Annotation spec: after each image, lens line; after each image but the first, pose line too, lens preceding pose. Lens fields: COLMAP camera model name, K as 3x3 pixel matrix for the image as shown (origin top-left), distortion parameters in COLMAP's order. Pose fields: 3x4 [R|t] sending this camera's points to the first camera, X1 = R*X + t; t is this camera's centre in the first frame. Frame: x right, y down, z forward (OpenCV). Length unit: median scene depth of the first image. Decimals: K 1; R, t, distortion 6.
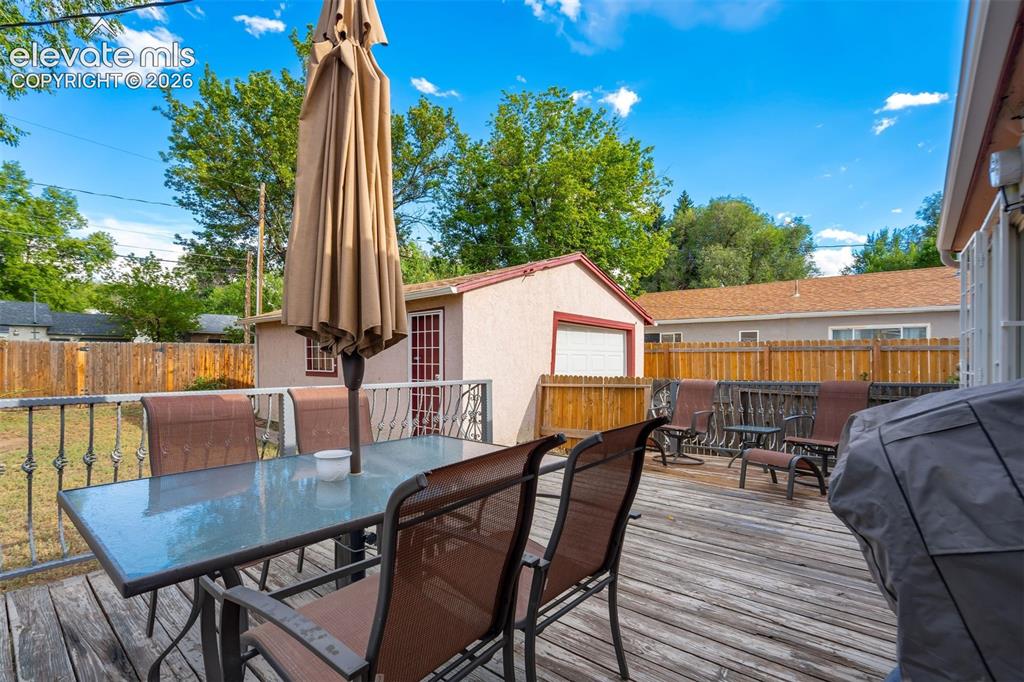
lens RADIAL K [[474.1, 0, 512.9], [0, 474.1, 358.6], [0, 0, 1]] dist [-0.014229, 0.000322]
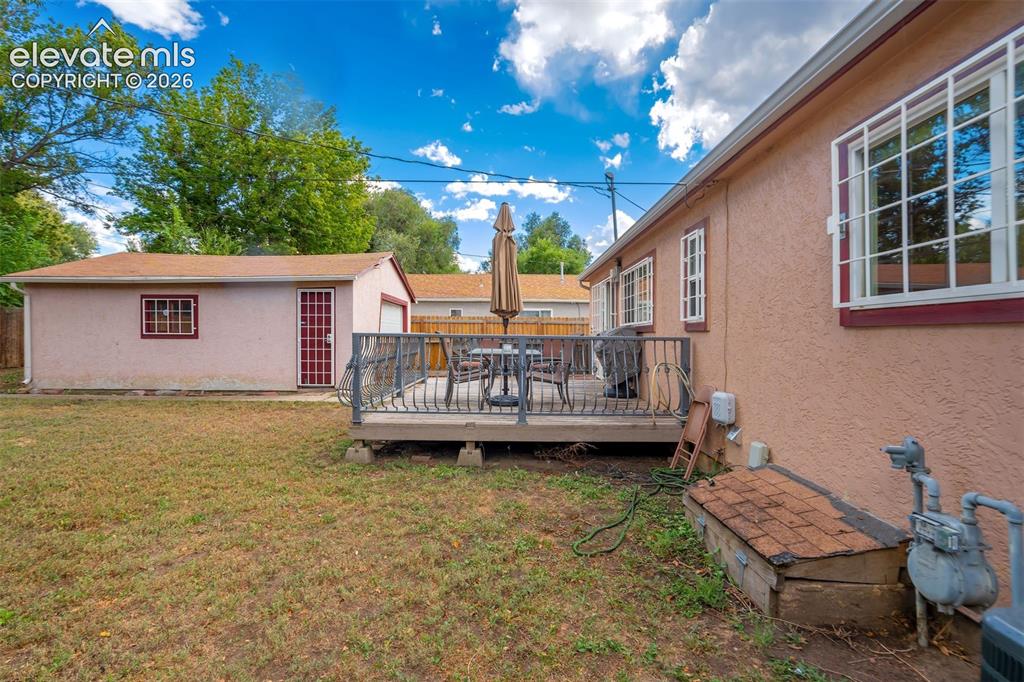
lens RADIAL K [[486.3, 0, 523.9], [0, 486.3, 333.6], [0, 0, 1]] dist [-0.042724, 0.015313]
pose [[0.742846, 0.003510, 0.669453, -0.400827], [-0.005611, 0.999984, 0.000983, 0.015362], [-0.669439, -0.004487, 0.742853, -0.268990]]
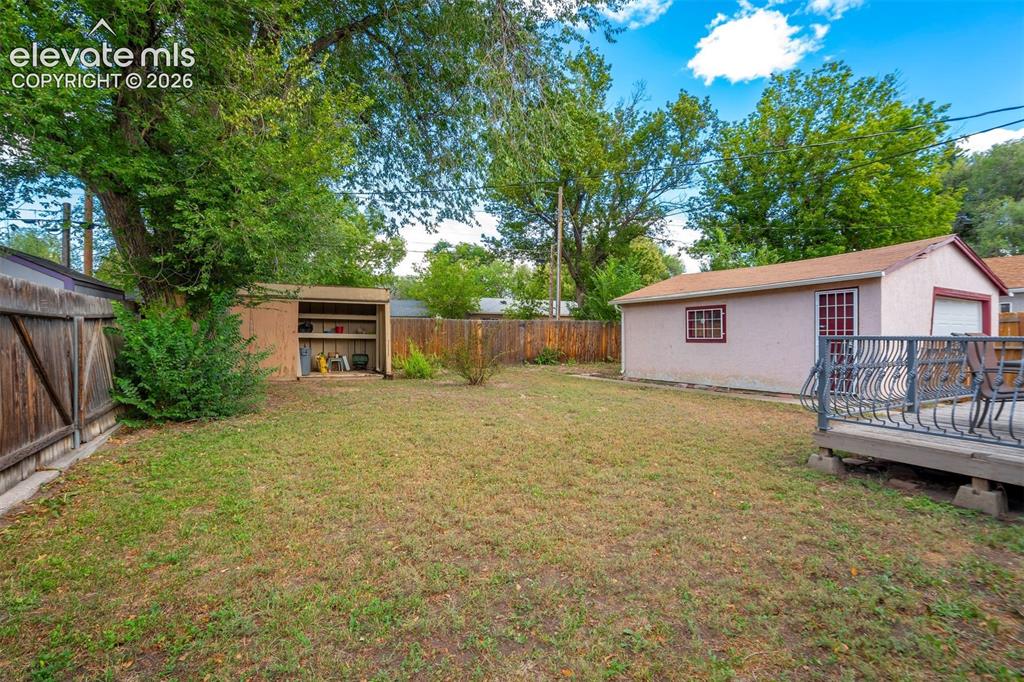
lens RADIAL K [[486.3, 0, 518.0], [0, 486.3, 341.1], [0, 0, 1]] dist [-0.042724, 0.015313]
pose [[0.938225, -0.000389, -0.346024, -0.326403], [0.003270, 0.999965, 0.007741, 0.016264], [0.346009, -0.008394, 0.938194, -0.321649]]
